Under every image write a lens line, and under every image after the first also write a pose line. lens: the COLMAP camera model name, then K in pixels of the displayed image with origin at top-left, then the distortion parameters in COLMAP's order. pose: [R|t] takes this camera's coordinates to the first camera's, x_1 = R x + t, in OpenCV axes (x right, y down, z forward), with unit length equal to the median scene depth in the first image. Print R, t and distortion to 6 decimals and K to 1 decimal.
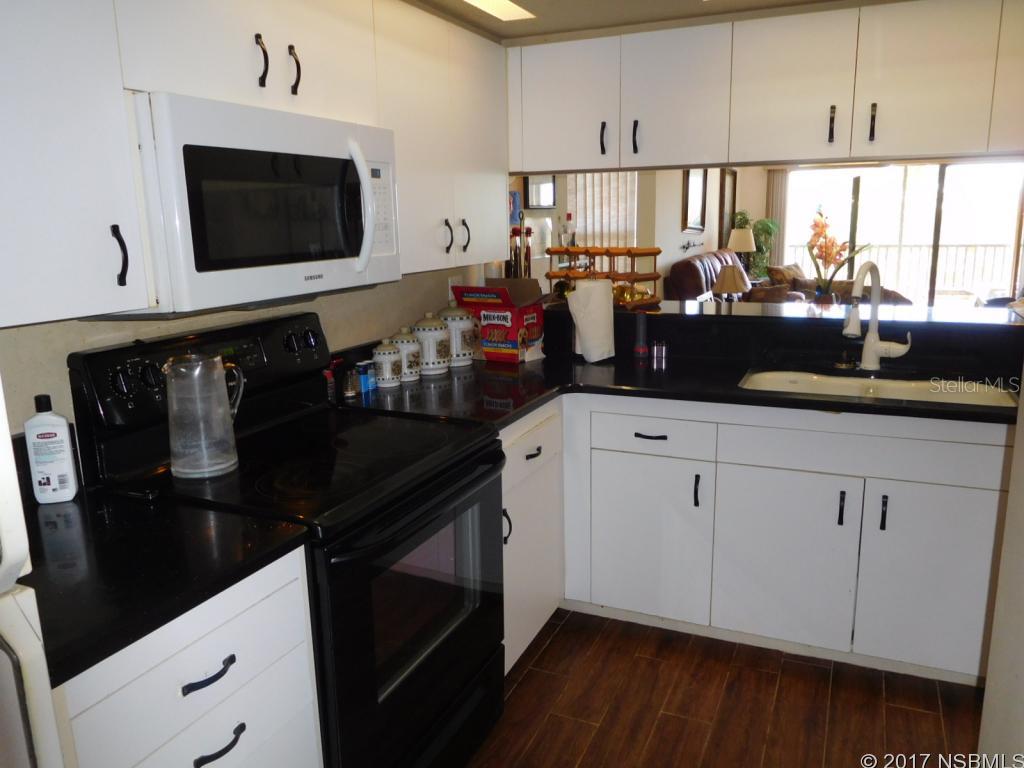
lens RADIAL K [[800.0, 0, 512.0], [0, 800.0, 384.0], [0, 0, 1]] dist [0.043636, 0.000320]
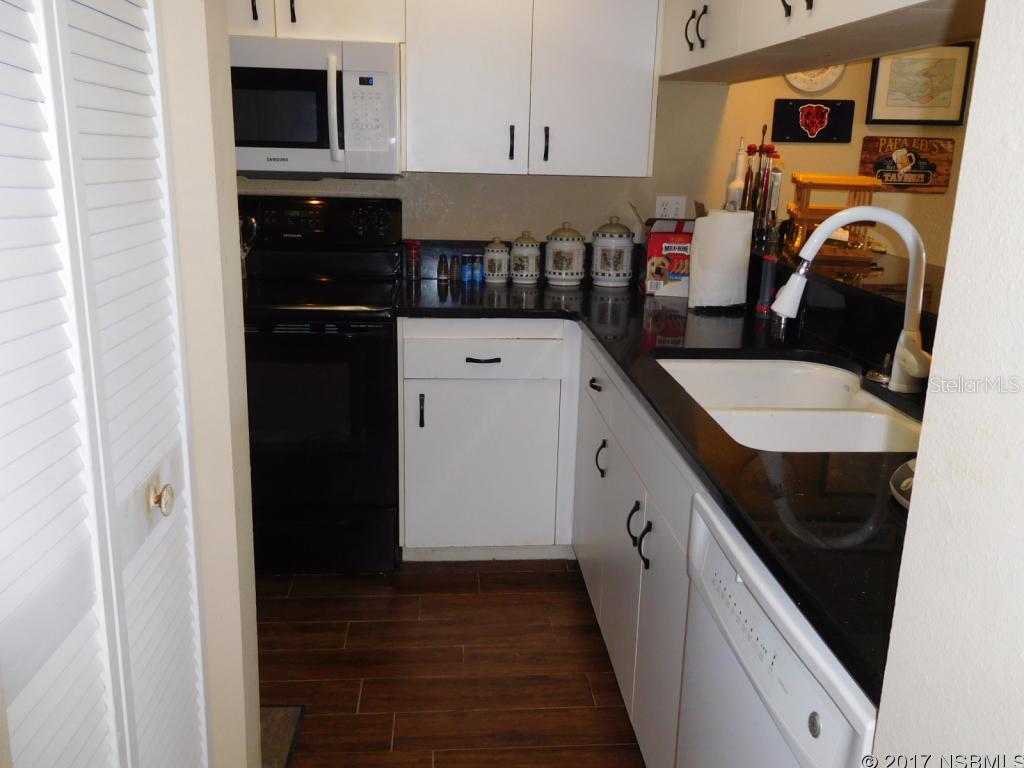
lens RADIAL K [[877.6, 0, 512.0], [0, 877.6, 384.0], [0, 0, 1]] dist [-0.011013, -0.009753]
pose [[0.466588, 0.259932, -0.845418, 1.029539], [-0.215603, 0.960434, 0.176303, -0.091798], [0.857794, 0.100014, 0.504169, 0.501515]]
